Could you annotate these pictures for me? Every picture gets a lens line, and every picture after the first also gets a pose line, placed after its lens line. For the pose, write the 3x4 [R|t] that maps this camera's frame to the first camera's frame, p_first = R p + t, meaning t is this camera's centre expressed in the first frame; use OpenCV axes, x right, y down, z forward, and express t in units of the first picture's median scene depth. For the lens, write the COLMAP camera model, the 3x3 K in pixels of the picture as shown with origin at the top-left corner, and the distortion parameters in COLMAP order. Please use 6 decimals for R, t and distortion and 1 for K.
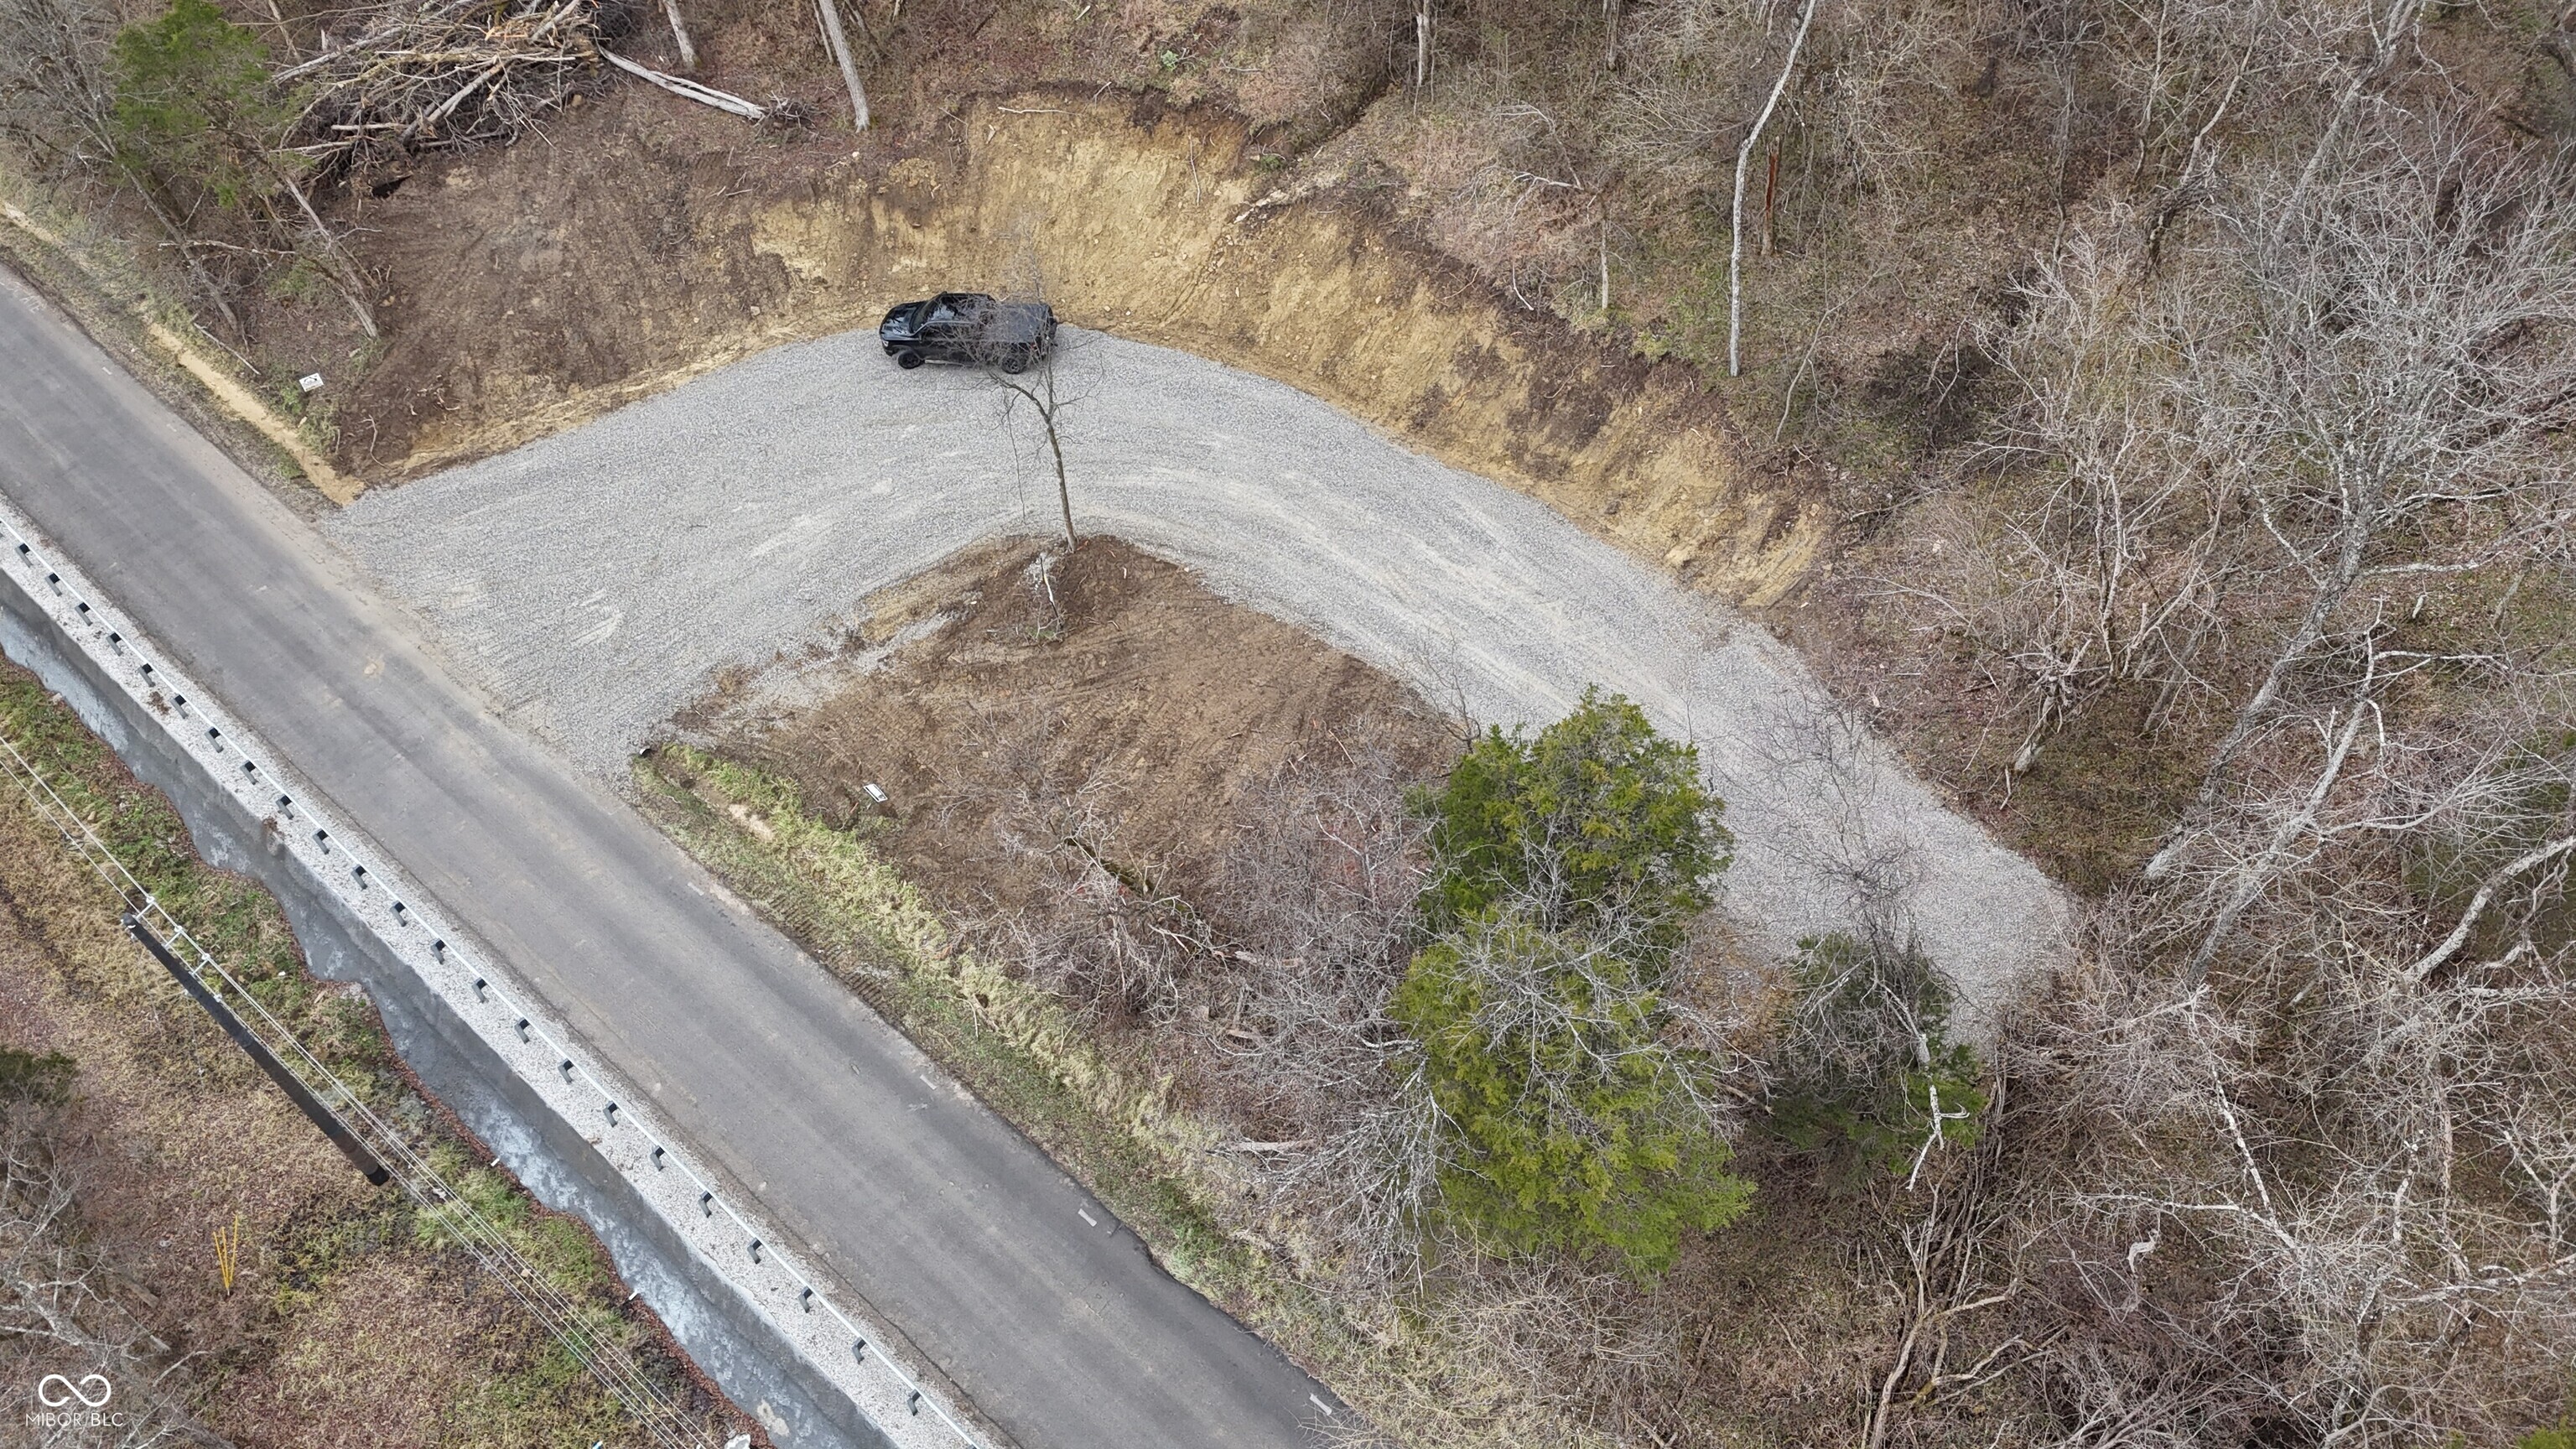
lens RADIAL K [[1875.2, 0, 1279.8], [0, 1875.2, 741.0], [0, 0, 1]] dist [0.051001, -0.006738]
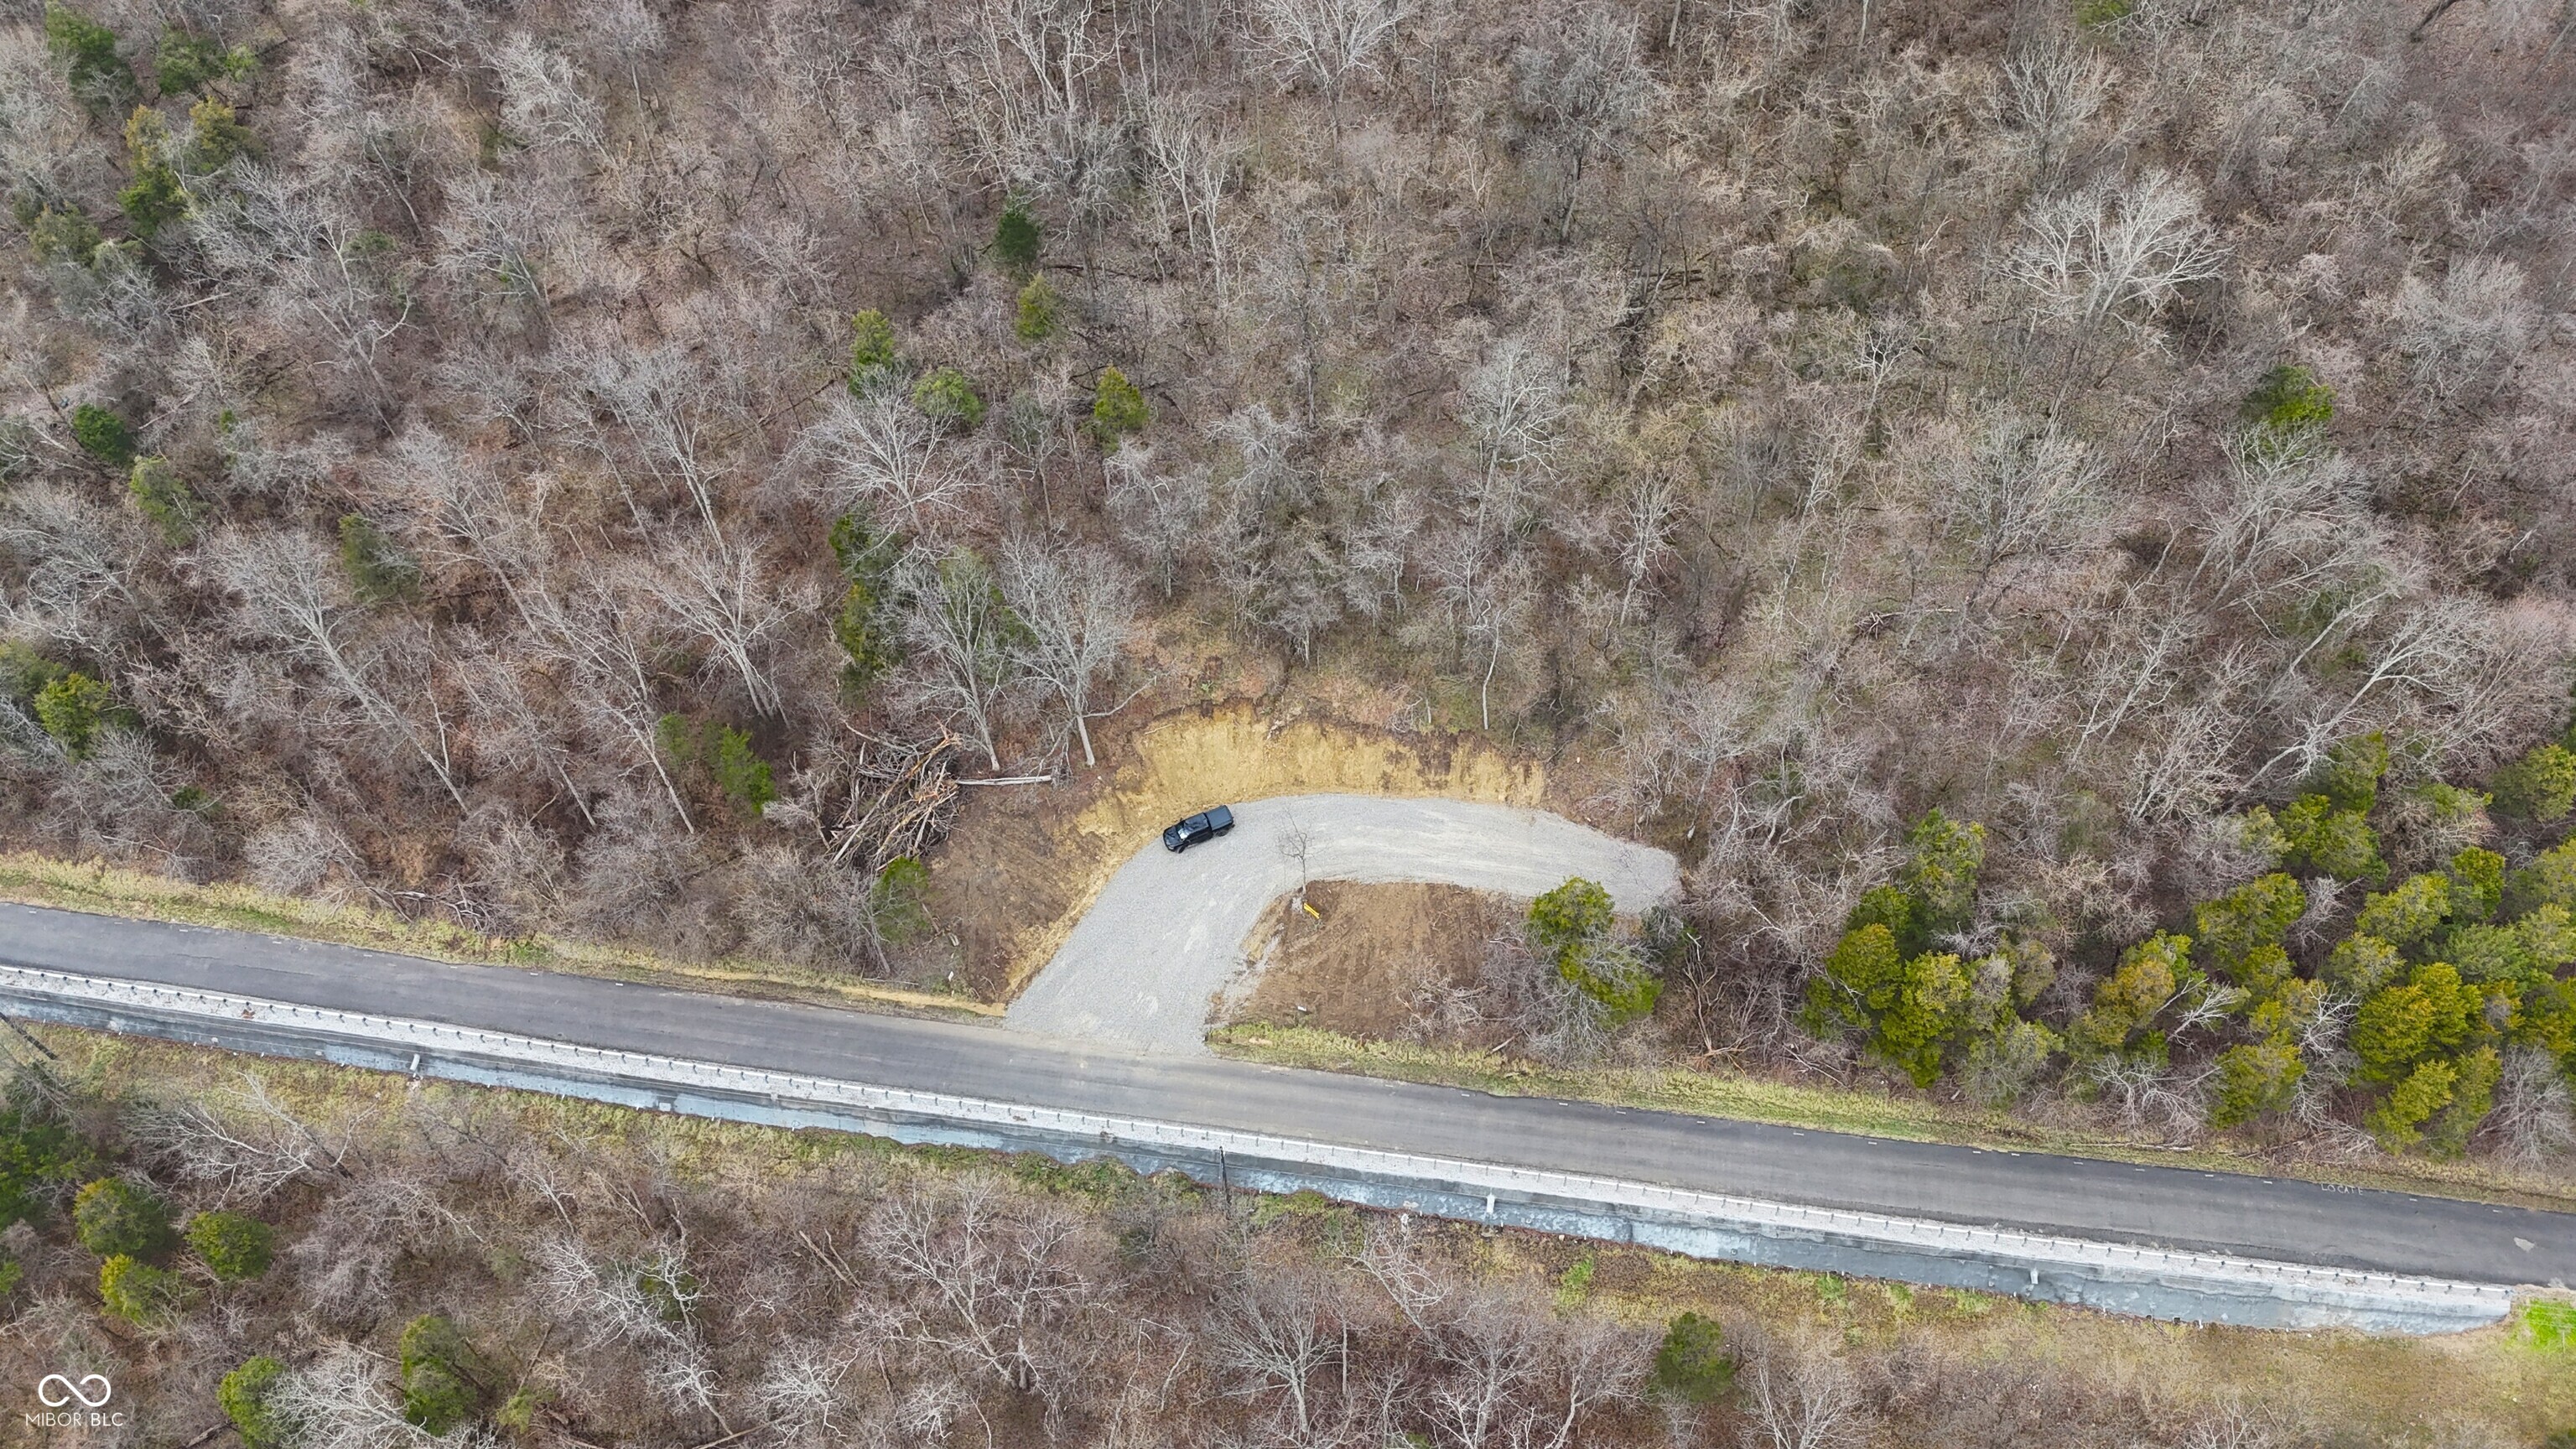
lens RADIAL K [[1875.2, 0, 1284.4], [0, 1875.2, 714.9], [0, 0, 1]] dist [0.051001, -0.006738]
pose [[0.837308, -0.441974, 0.321830, -0.848204], [0.431147, 0.895744, 0.108419, -0.605647], [-0.336196, 0.047977, 0.940569, -1.442248]]
